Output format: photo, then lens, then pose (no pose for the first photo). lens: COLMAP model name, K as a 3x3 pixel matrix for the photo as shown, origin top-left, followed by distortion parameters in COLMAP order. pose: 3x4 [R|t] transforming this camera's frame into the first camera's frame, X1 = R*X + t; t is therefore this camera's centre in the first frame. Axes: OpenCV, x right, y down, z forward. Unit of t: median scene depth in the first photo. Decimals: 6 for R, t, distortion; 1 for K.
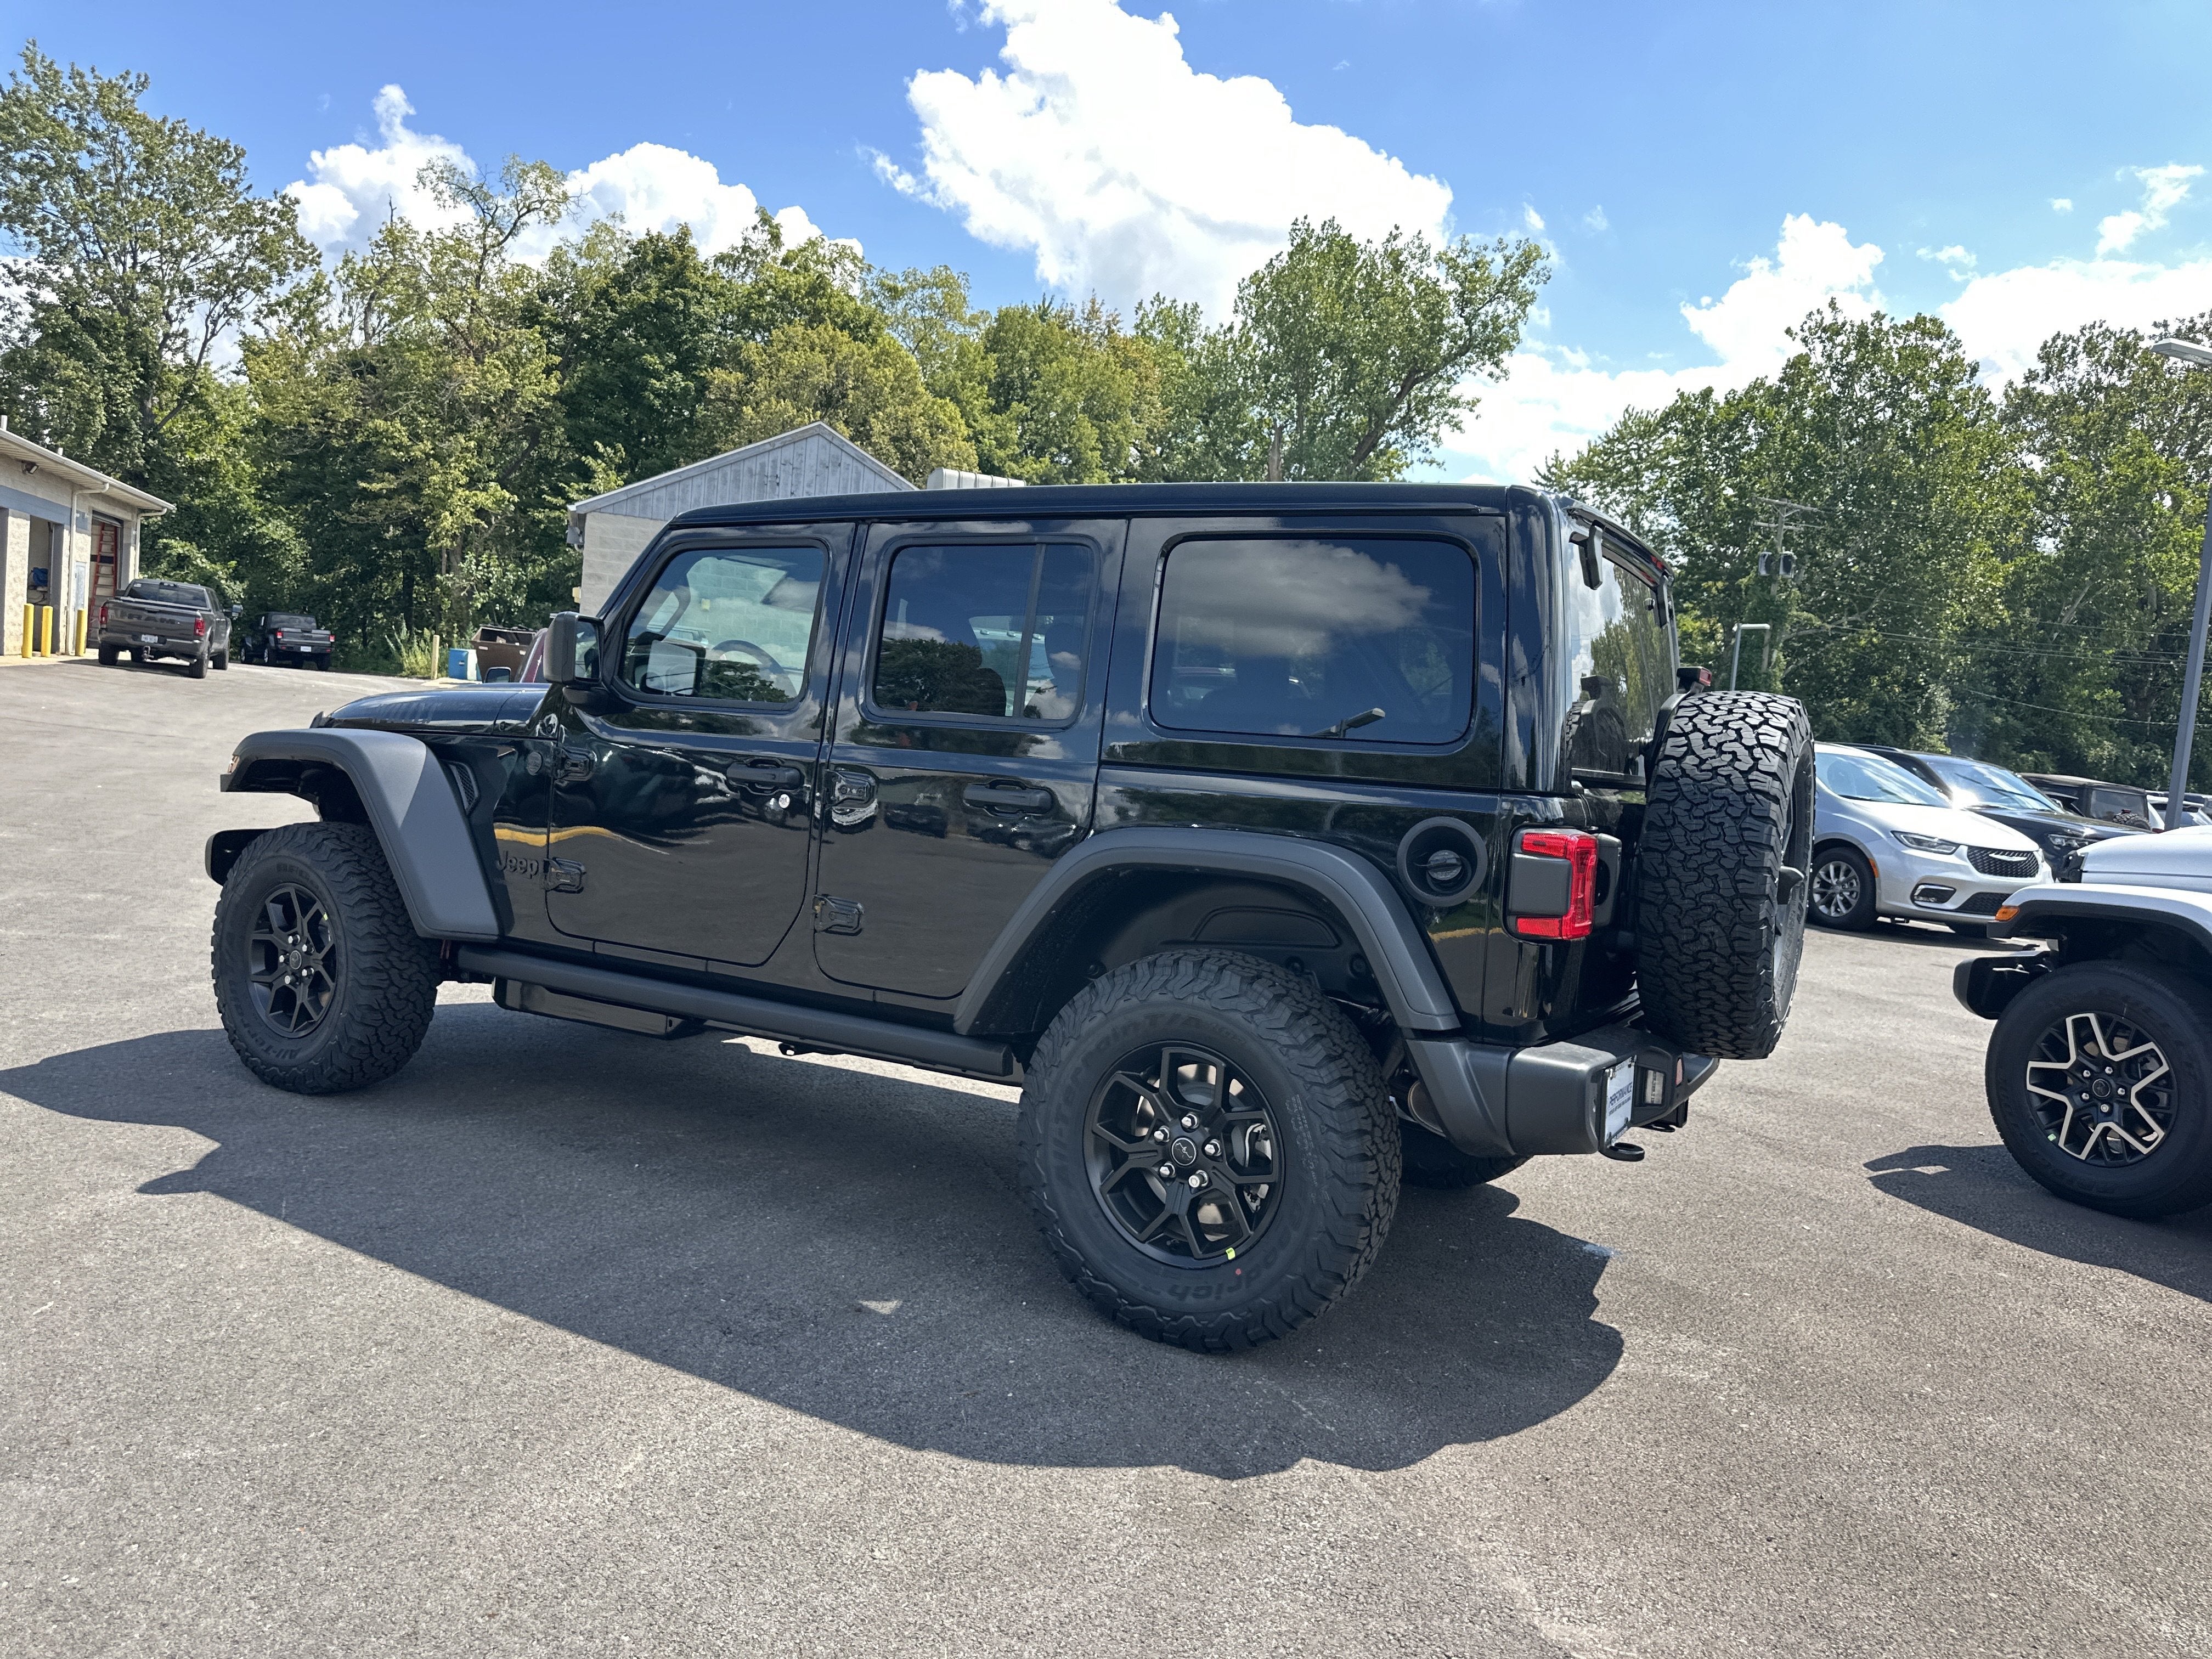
lens RADIAL K [[1564.9, 0, 1081.9], [0, 1564.9, 810.2], [0, 0, 1]] dist [0.050158, -0.065943]
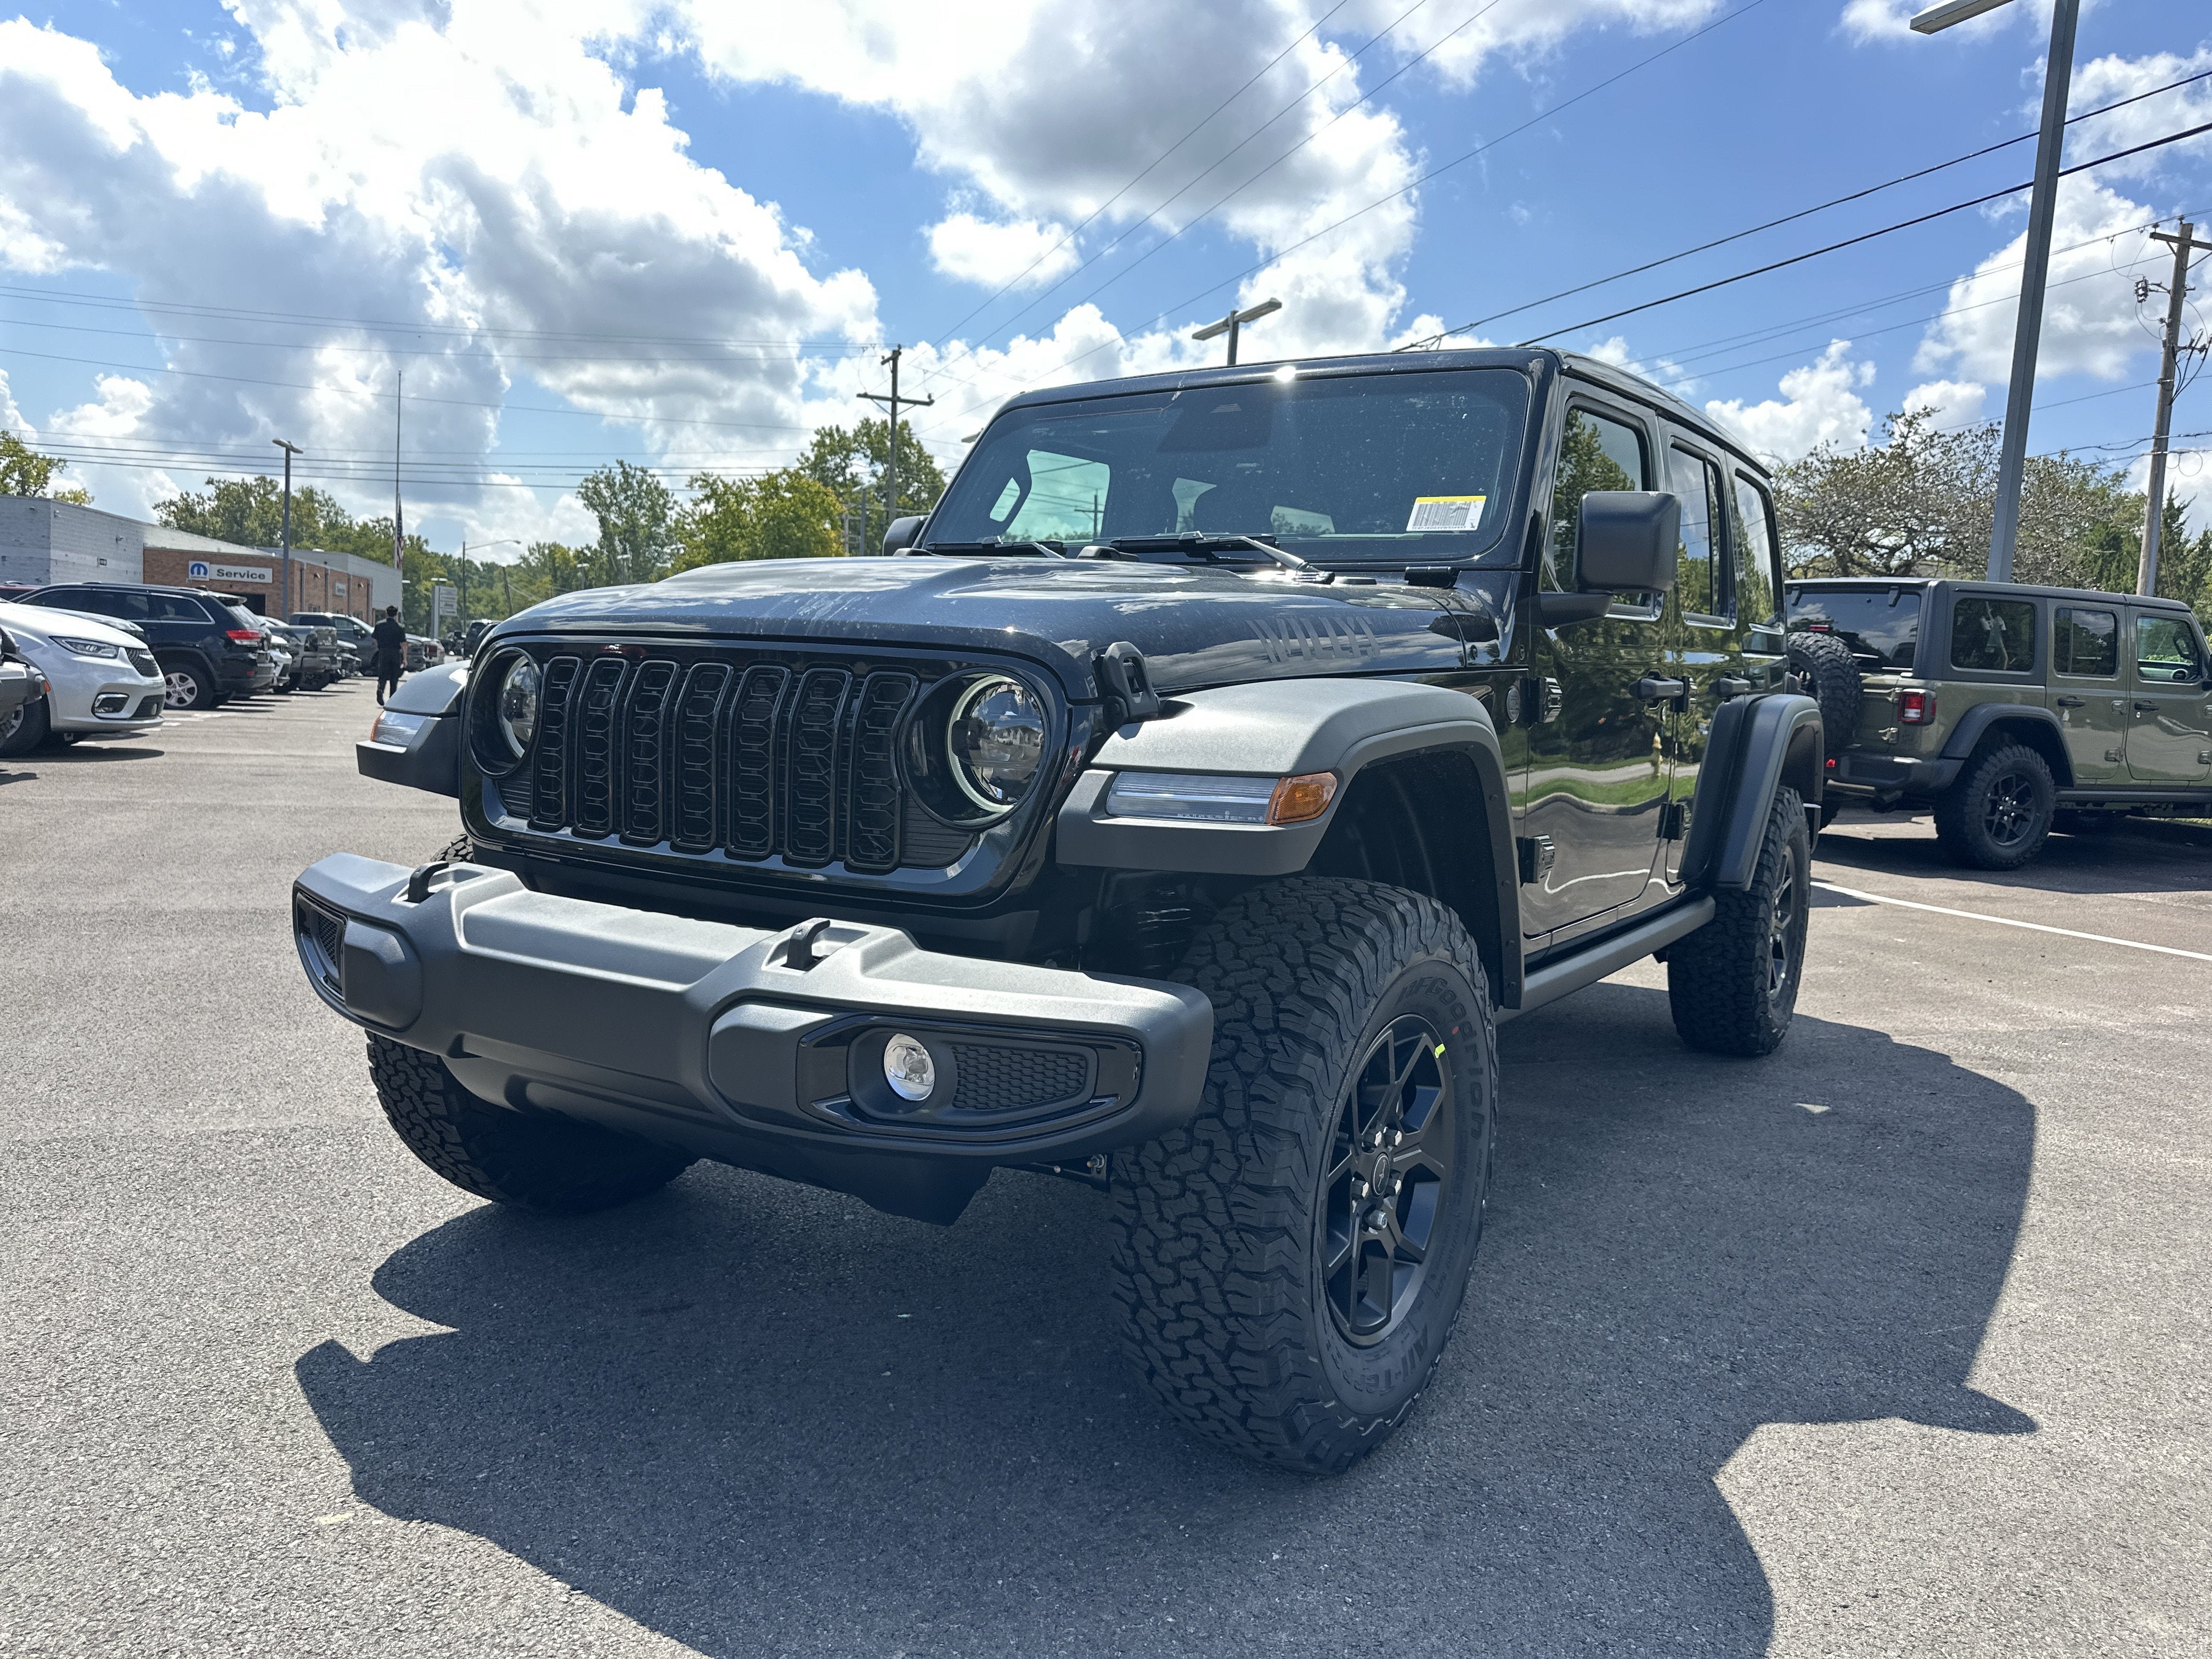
lens RADIAL K [[1564.9, 0, 1107.4], [0, 1564.9, 847.4], [0, 0, 1]] dist [0.050158, -0.065943]
pose [[0.049073, -0.193305, 0.979911, -0.131225], [0.012552, 0.981135, 0.192918, -0.013055], [-0.998716, 0.002833, 0.050573, 0.146858]]
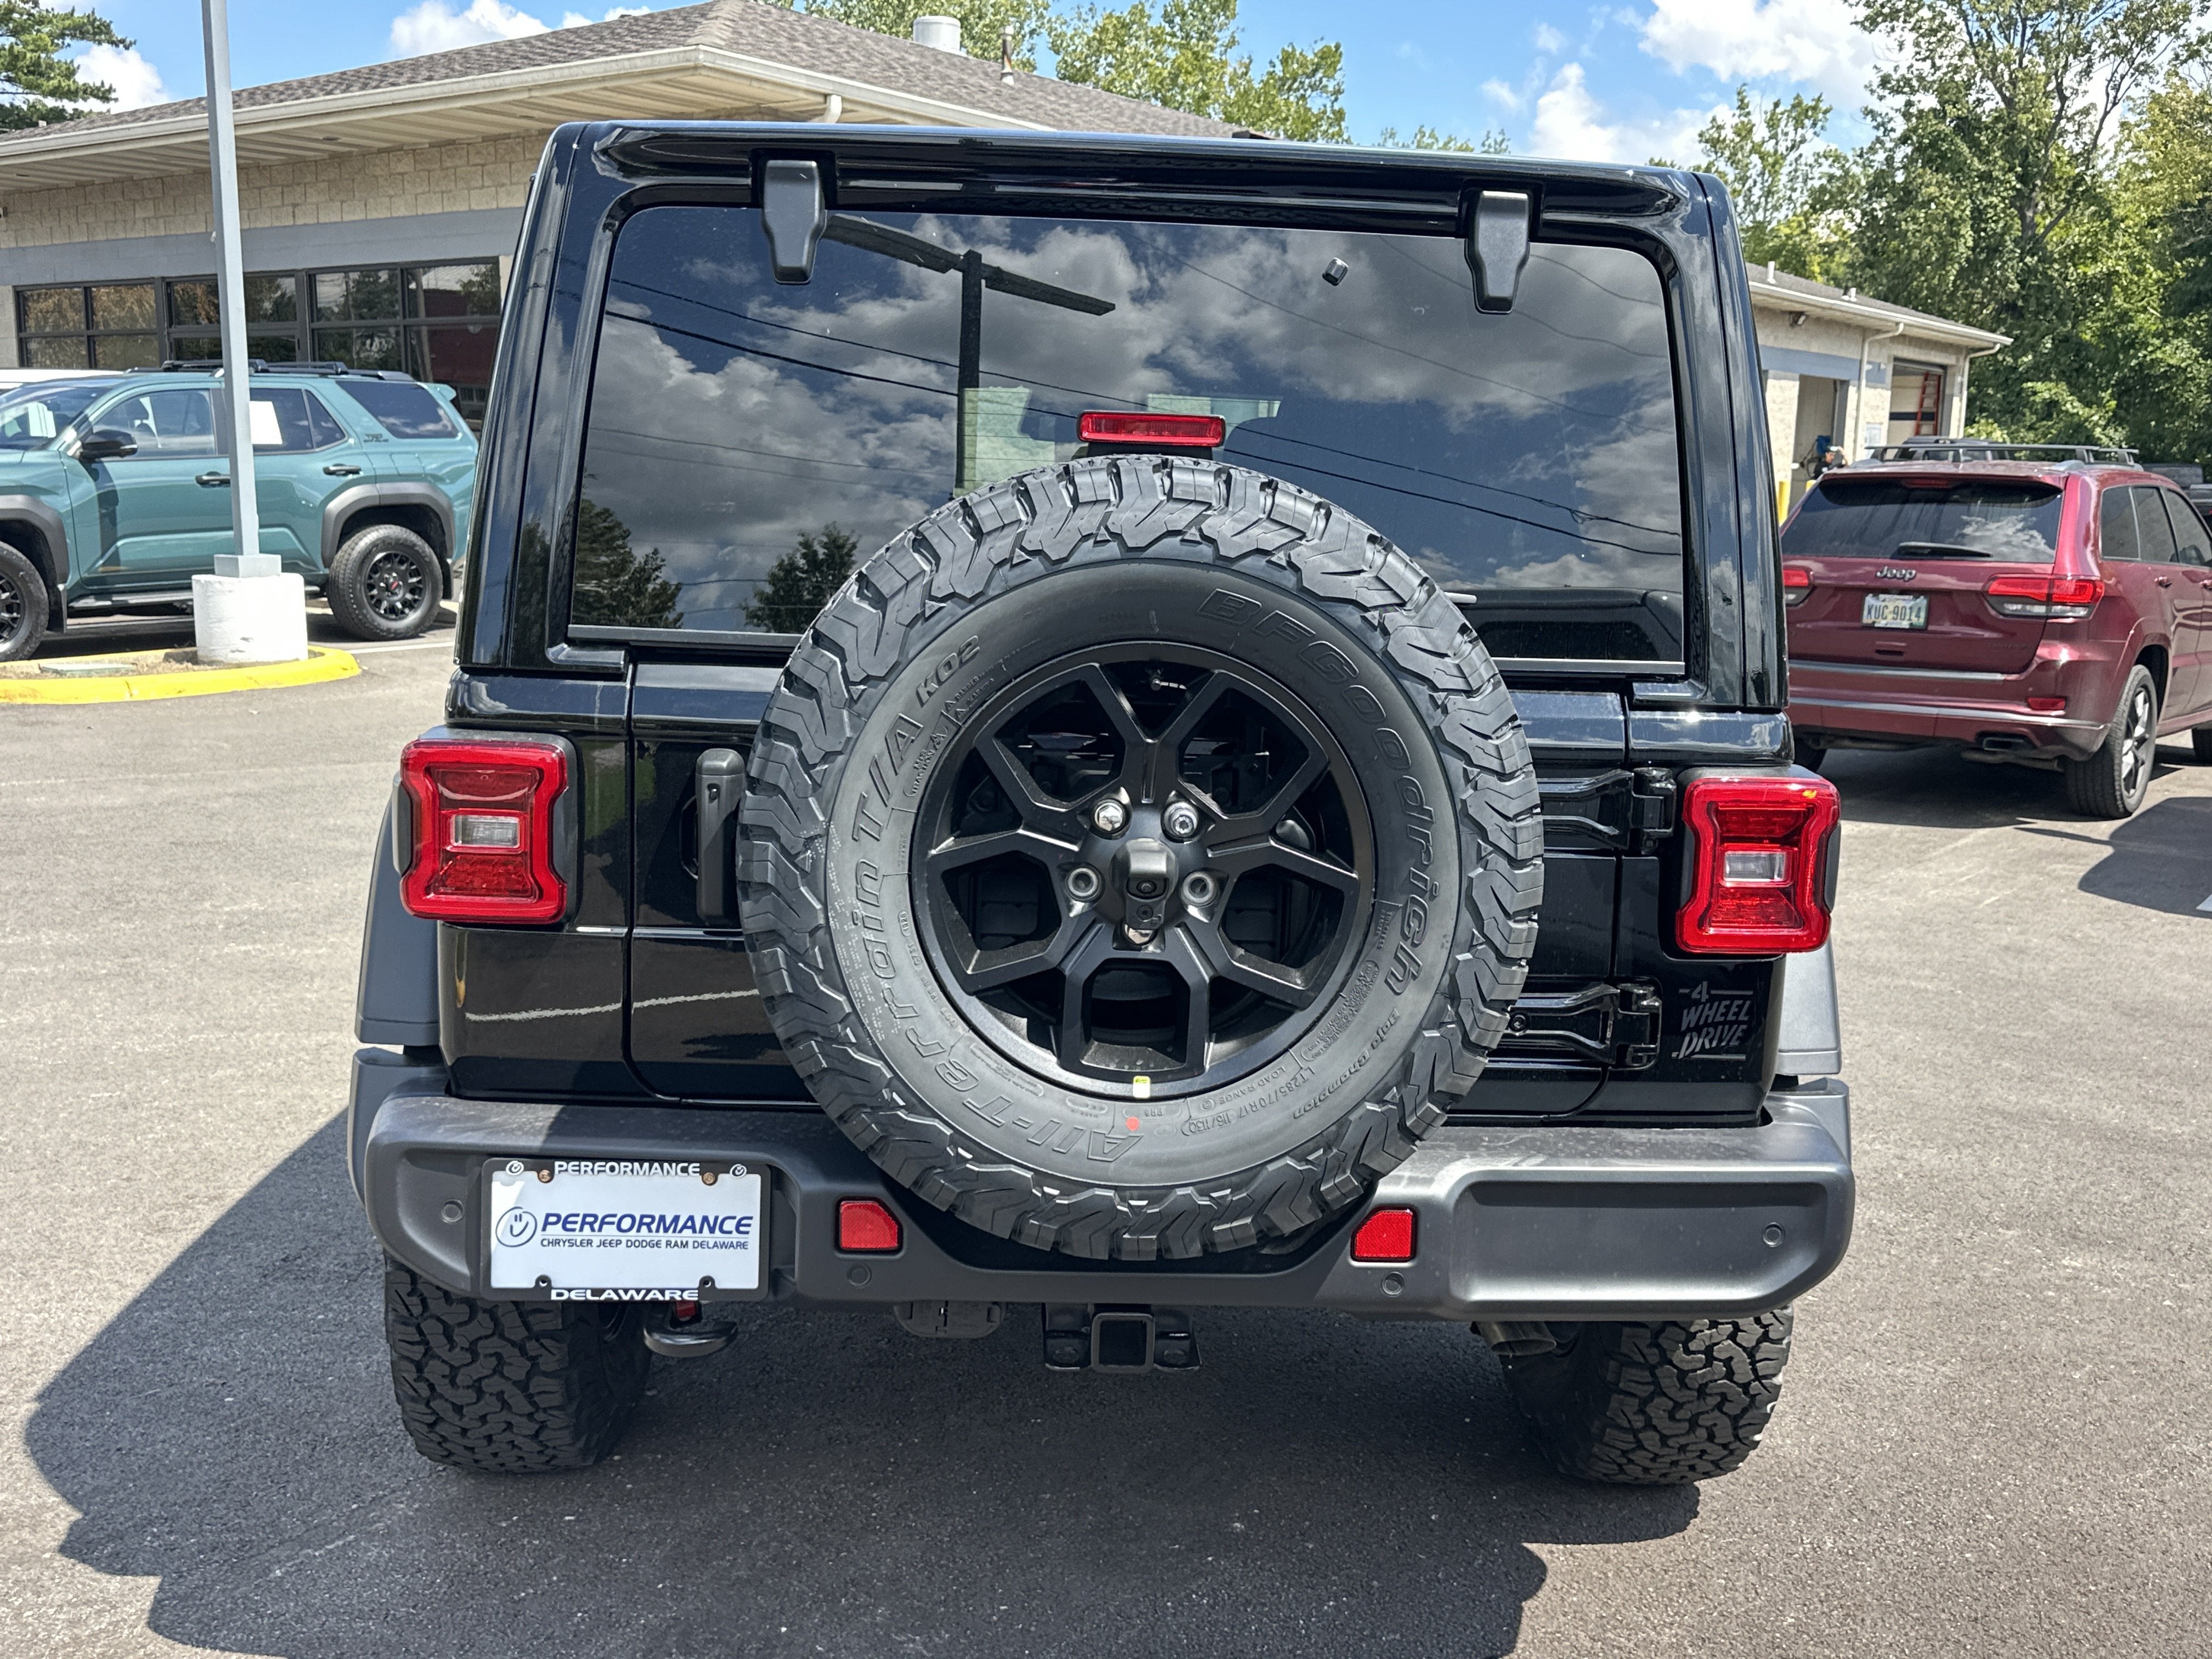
lens RADIAL K [[2072.6, 0, 1109.1], [0, 2072.6, 828.6], [0, 0, 1]] dist [0.011827, 0.000000]
pose [[0.542347, 0.067169, -0.837466, 0.095062], [-0.027199, 0.997680, 0.062404, -0.000560], [0.839714, -0.011067, 0.542915, 0.069470]]
